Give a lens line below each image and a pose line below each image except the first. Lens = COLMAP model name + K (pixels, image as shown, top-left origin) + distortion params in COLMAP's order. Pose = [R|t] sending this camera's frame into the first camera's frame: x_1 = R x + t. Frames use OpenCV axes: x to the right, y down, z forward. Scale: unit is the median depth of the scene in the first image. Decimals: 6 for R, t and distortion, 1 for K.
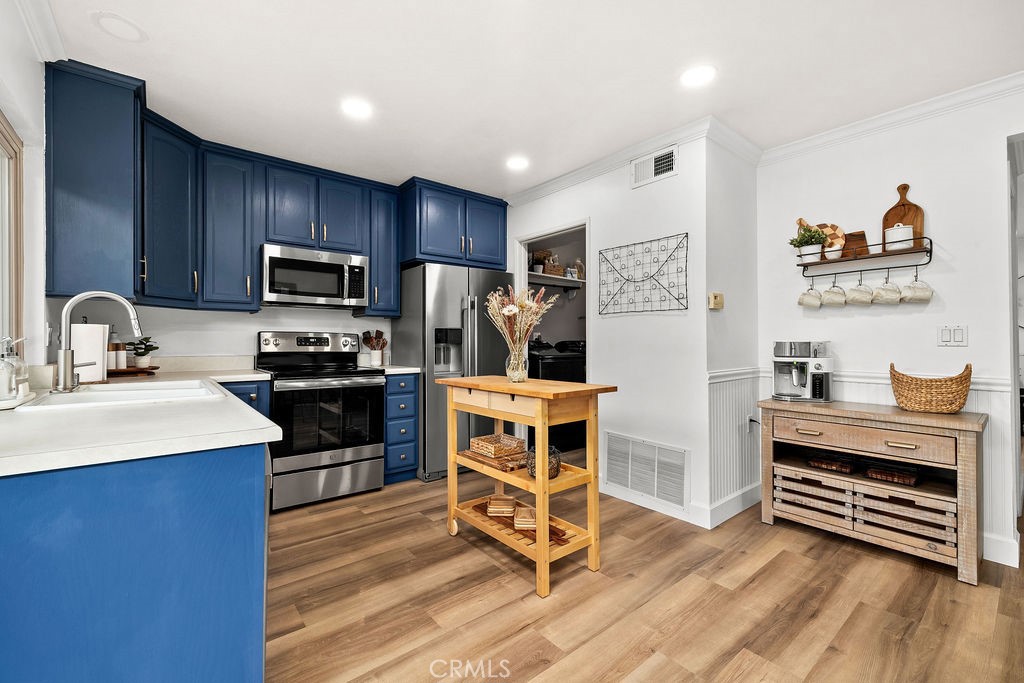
lens RADIAL K [[428.9, 0, 509.0], [0, 428.9, 339.0], [0, 0, 1]] dist [-0.001369, -0.000116]
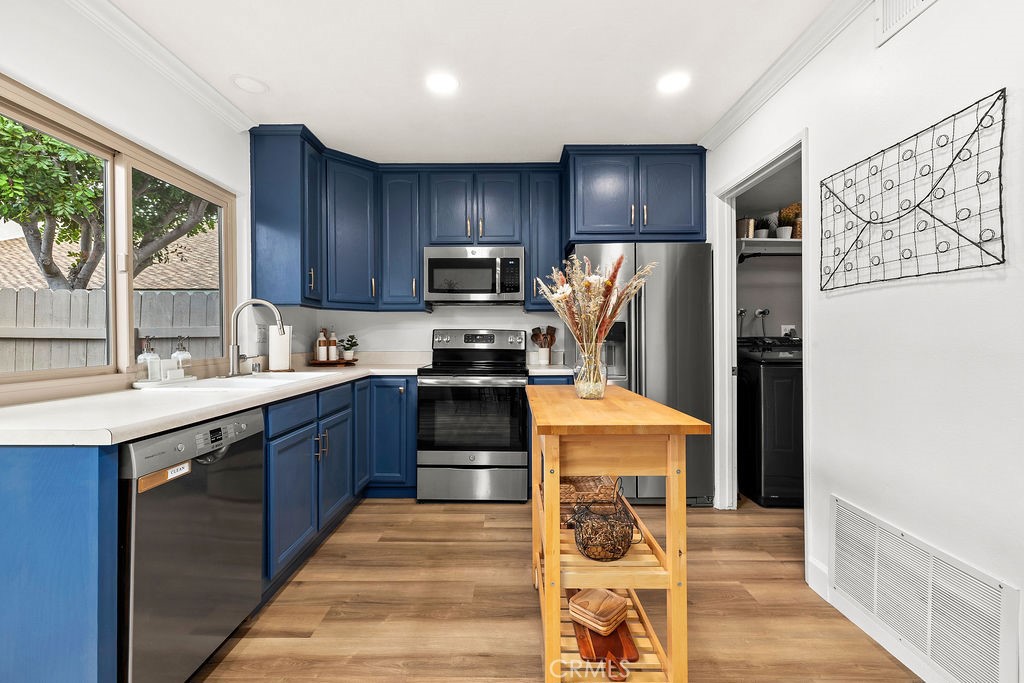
lens RADIAL K [[430.4, 0, 508.6], [0, 430.4, 335.7], [0, 0, 1]] dist [0.001141, -0.000055]
pose [[0.773525, -0.005776, -0.633739, 0.312211], [0.005834, 0.999981, -0.001993, 0.002184], [0.633739, -0.002156, 0.773544, 0.350291]]
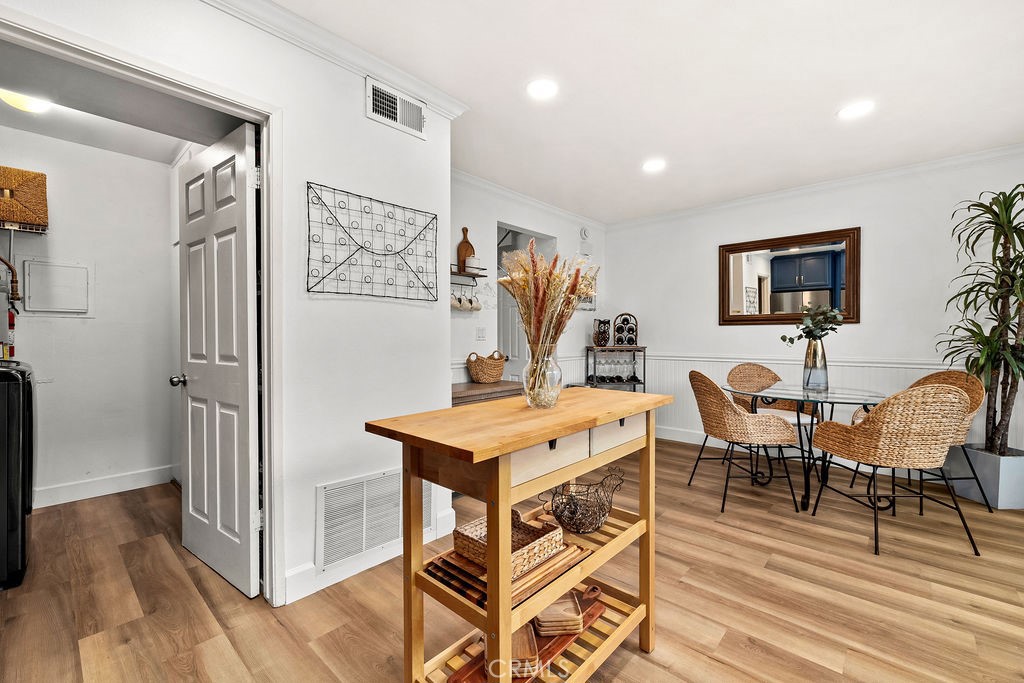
lens RADIAL K [[432.4, 0, 509.7], [0, 432.4, 337.6], [0, 0, 1]] dist [0.001208, 0.000156]
pose [[-0.146472, -0.004386, 0.989205, -0.508003], [-0.003984, 0.999985, 0.003844, 0.002087], [-0.989207, -0.003378, -0.146488, 1.009983]]
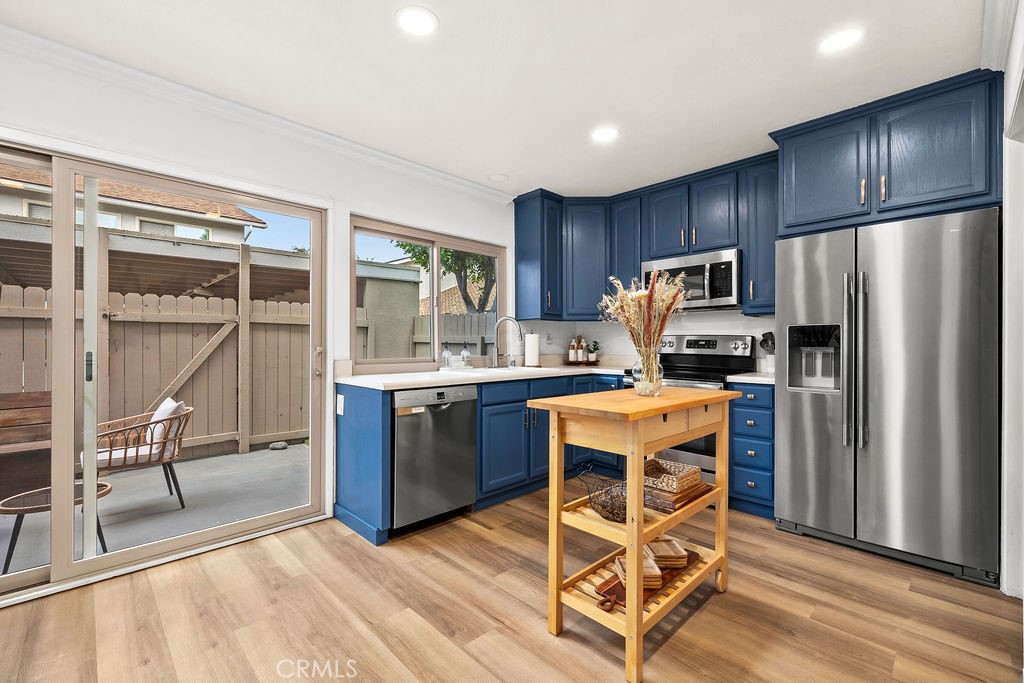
lens RADIAL K [[435.7, 0, 512.8], [0, 435.7, 343.9], [0, 0, 1]] dist [0.000672, 0.000336]
pose [[0.094704, -0.000193, -0.995505, 0.701580], [0.003029, 0.999995, 0.000095, 0.005059], [0.995501, -0.003025, 0.094704, 0.607228]]
